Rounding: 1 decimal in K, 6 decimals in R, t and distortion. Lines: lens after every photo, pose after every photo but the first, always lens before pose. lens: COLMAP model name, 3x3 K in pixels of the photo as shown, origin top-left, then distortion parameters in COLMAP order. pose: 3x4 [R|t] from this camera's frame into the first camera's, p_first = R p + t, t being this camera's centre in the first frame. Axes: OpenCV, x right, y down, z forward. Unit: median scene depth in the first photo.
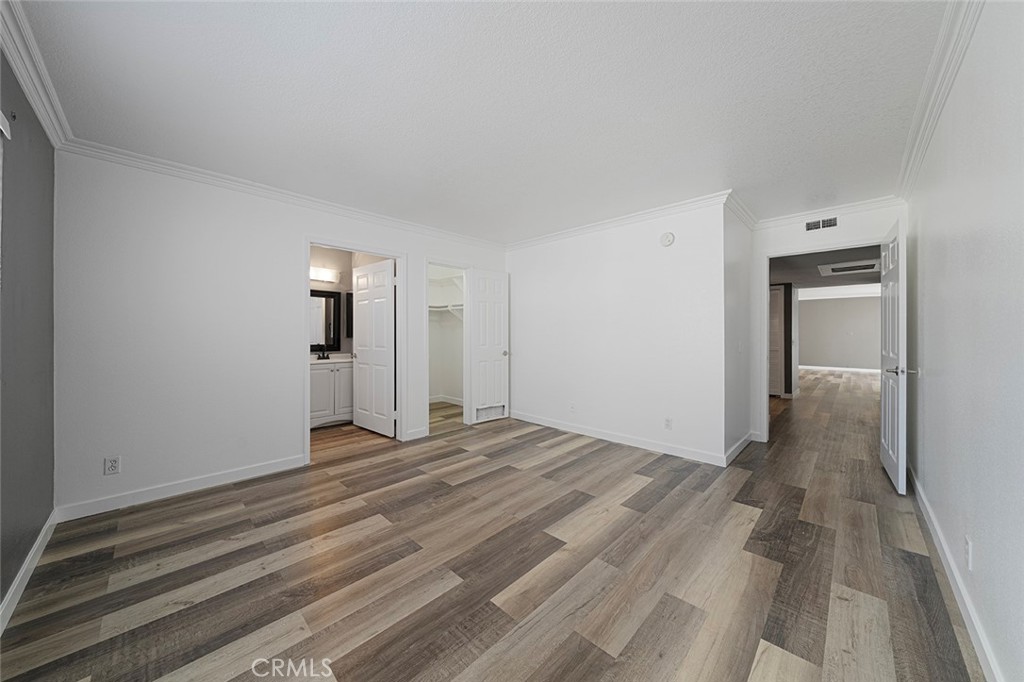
lens RADIAL K [[349.3, 0, 512.4], [0, 349.3, 334.1], [0, 0, 1]] dist [0.000046, -0.000025]
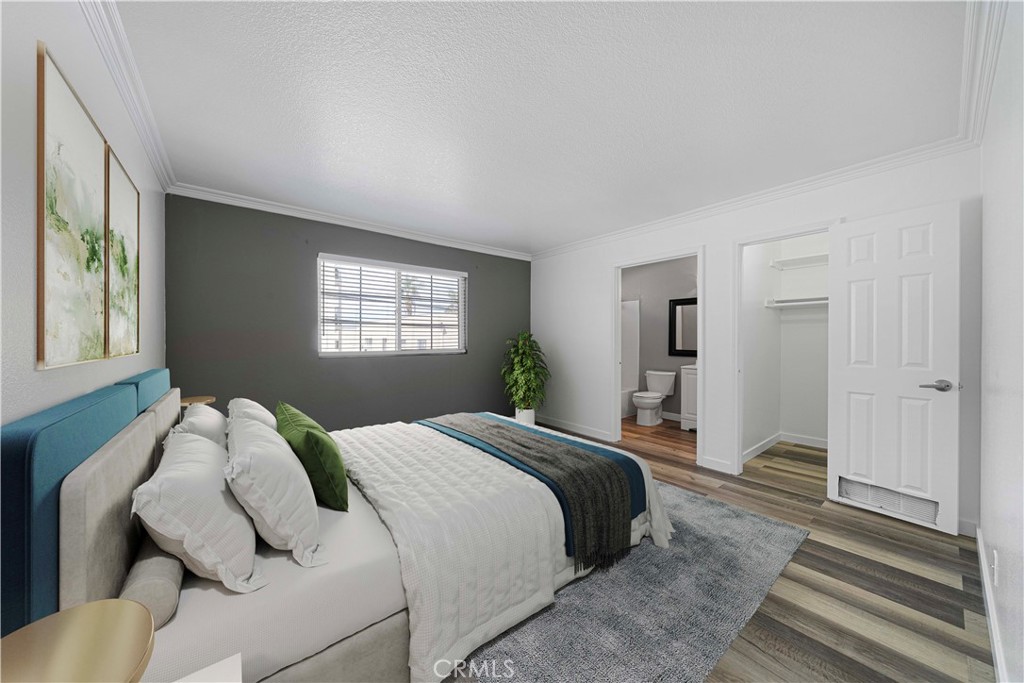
lens RADIAL K [[349.3, 0, 512.4], [0, 349.3, 340.4], [0, 0, 1]] dist [0.000046, -0.000025]
pose [[-0.118846, -0.002561, -0.992909, 0.567402], [-0.007050, 0.999974, -0.001736, 0.004339], [0.992888, 0.006794, -0.118861, 0.612535]]
